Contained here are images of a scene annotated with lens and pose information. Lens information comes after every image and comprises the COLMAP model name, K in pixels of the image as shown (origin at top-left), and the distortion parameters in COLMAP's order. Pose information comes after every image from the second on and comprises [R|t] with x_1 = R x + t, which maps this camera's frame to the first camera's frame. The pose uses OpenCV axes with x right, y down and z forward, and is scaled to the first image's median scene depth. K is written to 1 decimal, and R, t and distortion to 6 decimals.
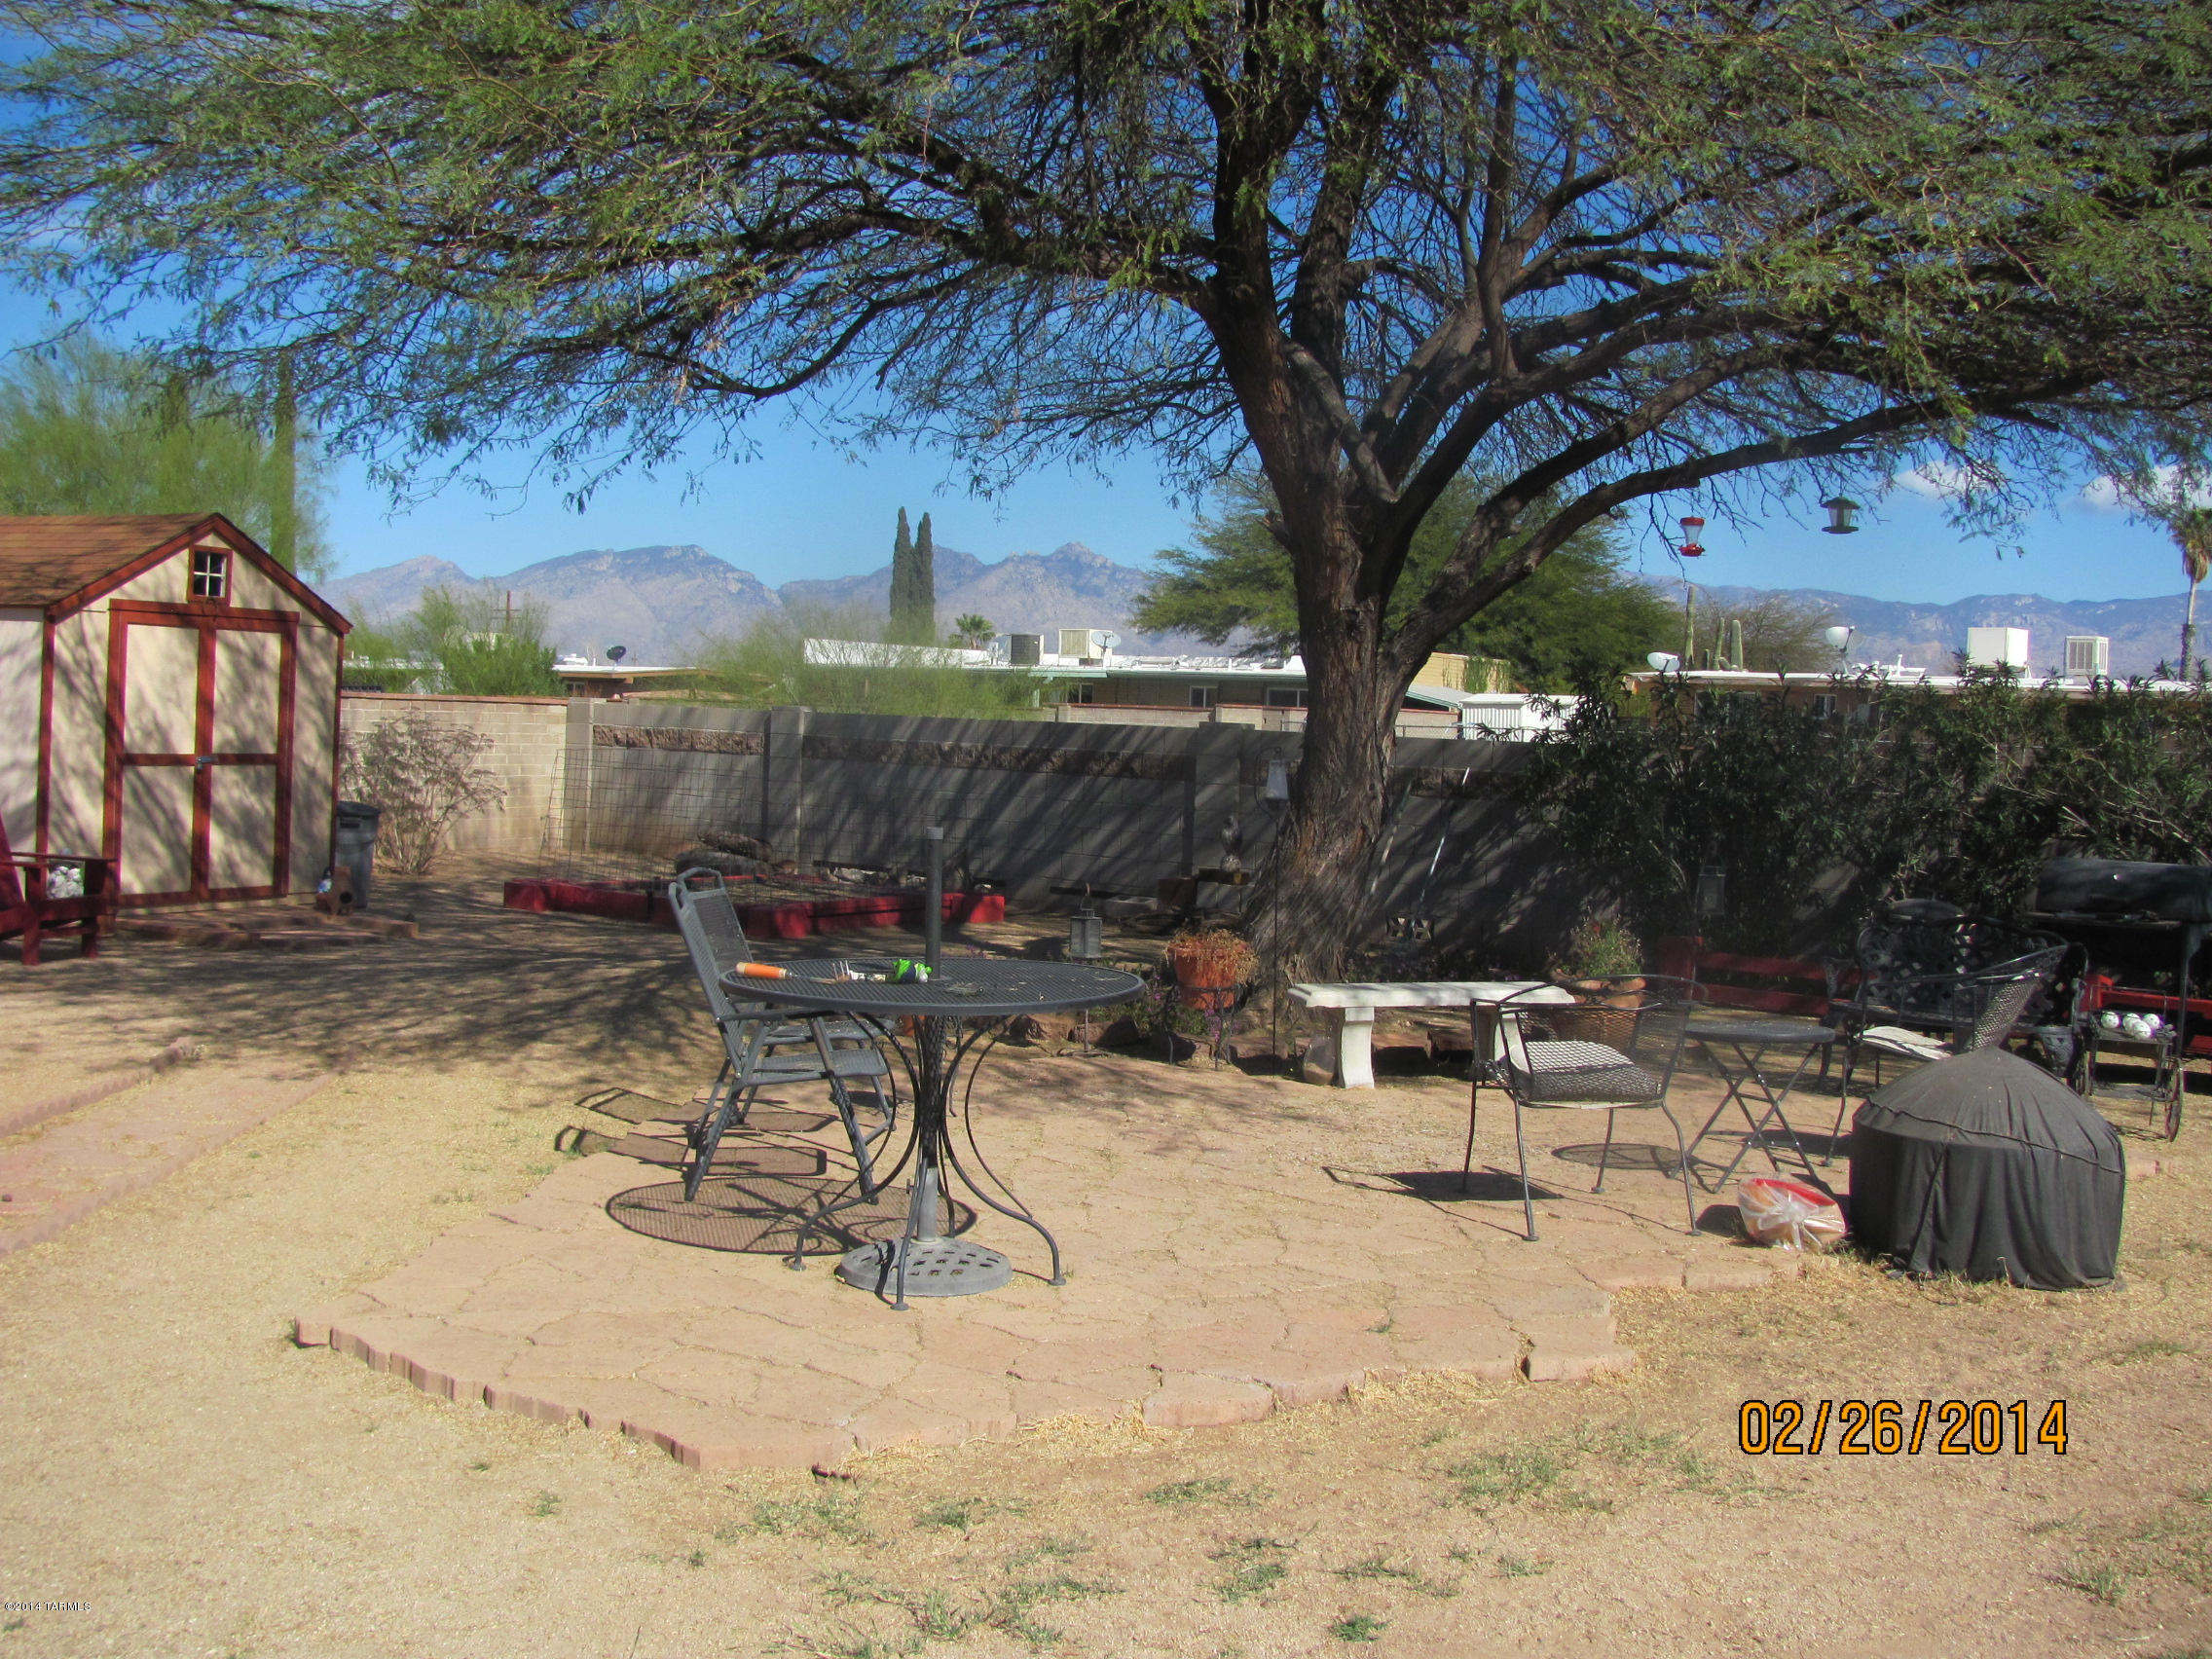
lens RADIAL K [[2341.3, 0, 1104.3], [0, 2341.3, 888.8], [0, 0, 1]] dist [-0.219832, 0.289793]
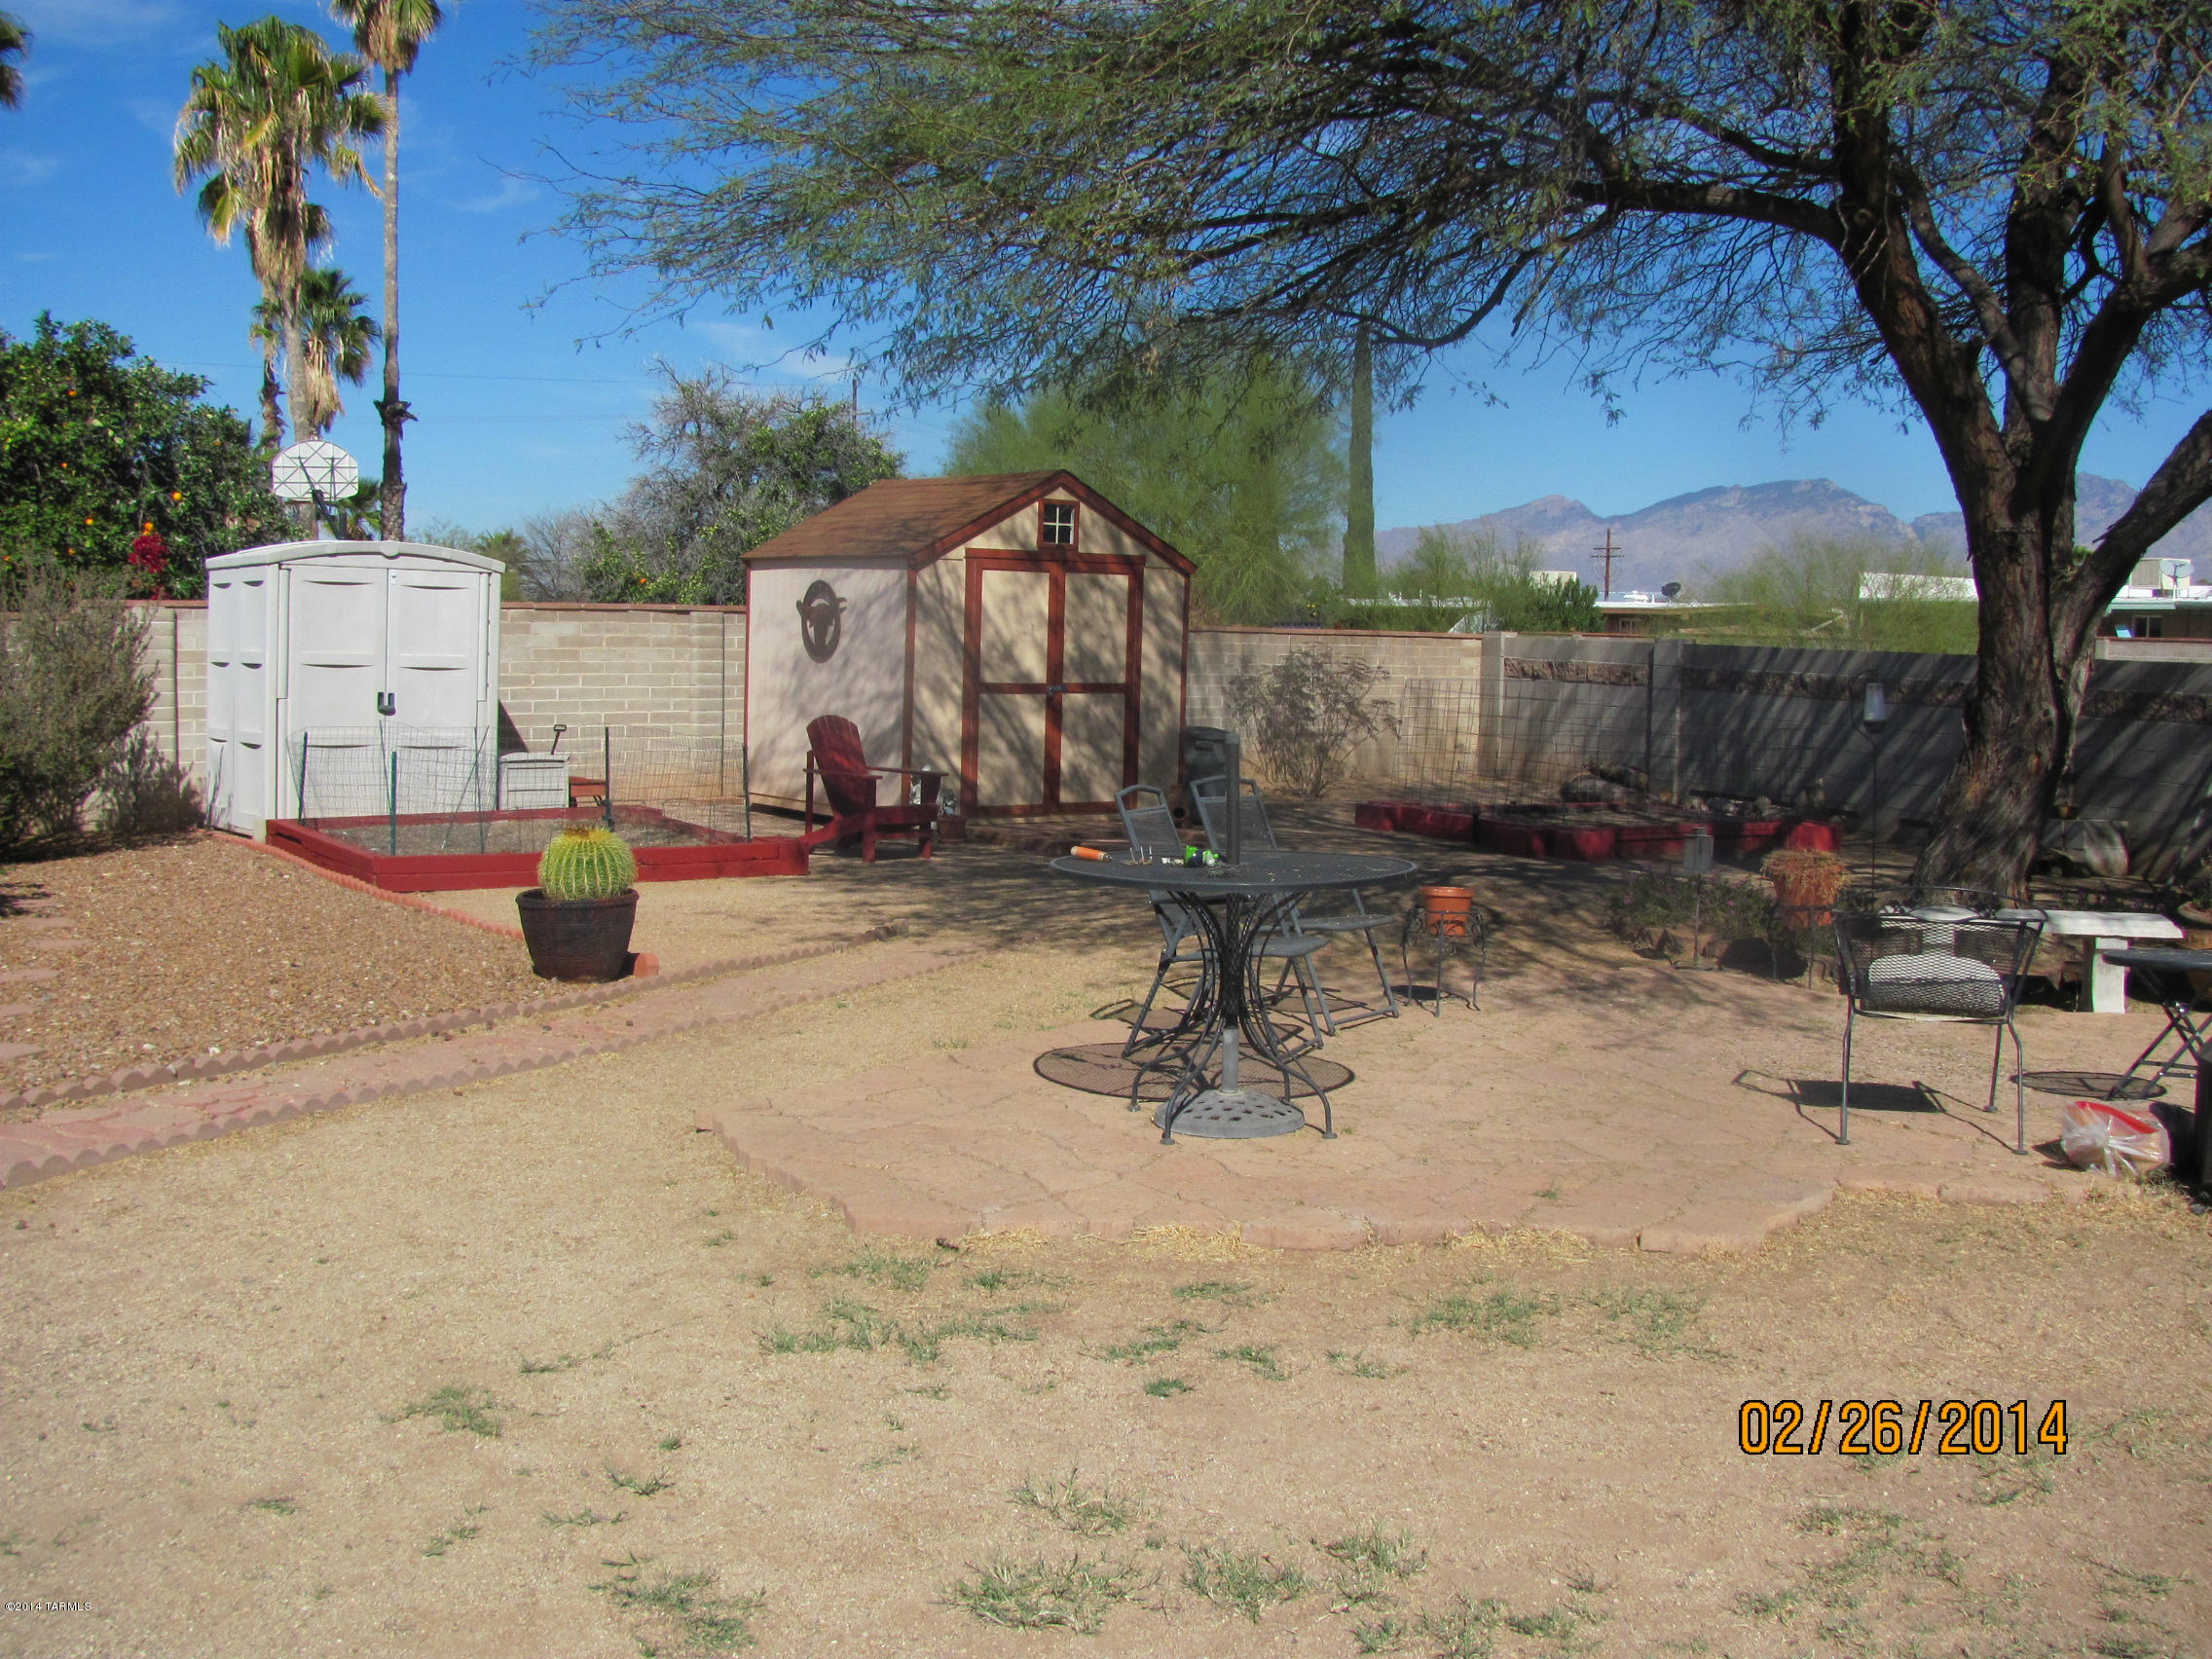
lens RADIAL K [[2344.5, 0, 1090.3], [0, 2344.5, 881.4], [0, 0, 1]] dist [-0.216645, 0.278560]
pose [[0.884679, 0.031007, -0.465168, 0.173069], [-0.020104, 0.999395, 0.028382, 0.006508], [0.465767, -0.015757, 0.884767, -0.024960]]
